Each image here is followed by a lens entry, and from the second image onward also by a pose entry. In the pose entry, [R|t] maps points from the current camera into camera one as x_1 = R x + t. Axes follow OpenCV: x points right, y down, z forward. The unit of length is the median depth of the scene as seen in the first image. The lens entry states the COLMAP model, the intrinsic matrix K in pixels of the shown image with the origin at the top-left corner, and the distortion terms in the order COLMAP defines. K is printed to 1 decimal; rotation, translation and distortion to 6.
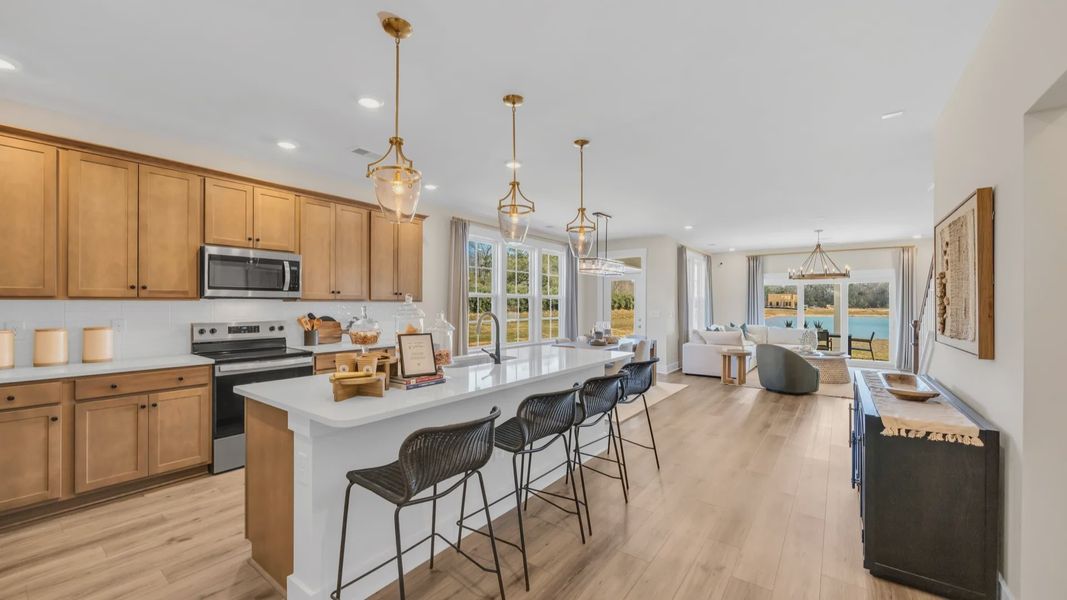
lens RADIAL K [[411.9, 0, 530.2], [0, 411.9, 301.8], [0, 0, 1]] dist [-0.002137, -0.000164]
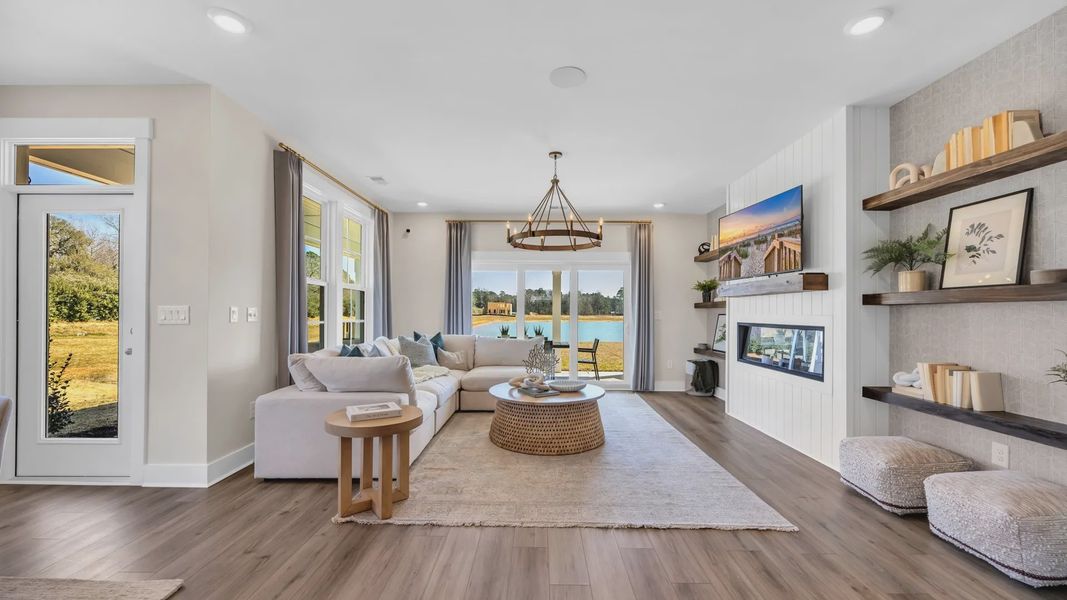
lens RADIAL K [[411.9, 0, 530.2], [0, 411.9, 301.8], [0, 0, 1]] dist [-0.002137, -0.000164]
pose [[0.809959, 0.016950, 0.586242, 0.294582], [-0.005369, 0.999755, -0.021488, 0.021903], [-0.586462, 0.014257, 0.809851, 0.476165]]
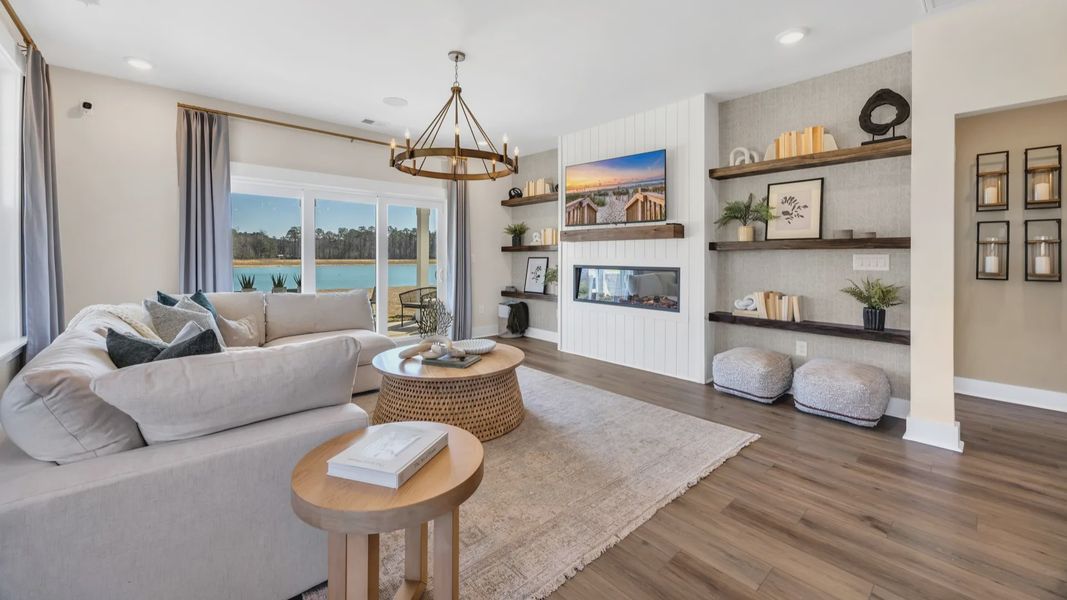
lens RADIAL K [[418.2, 0, 536.0], [0, 418.2, 256.1], [0, 0, 1]] dist [-0.001054, -0.000047]
pose [[0.191602, -0.000605, 0.981472, 0.242455], [-0.005666, 0.999982, 0.001723, 0.022143], [-0.981456, -0.005891, 0.191595, 0.673869]]
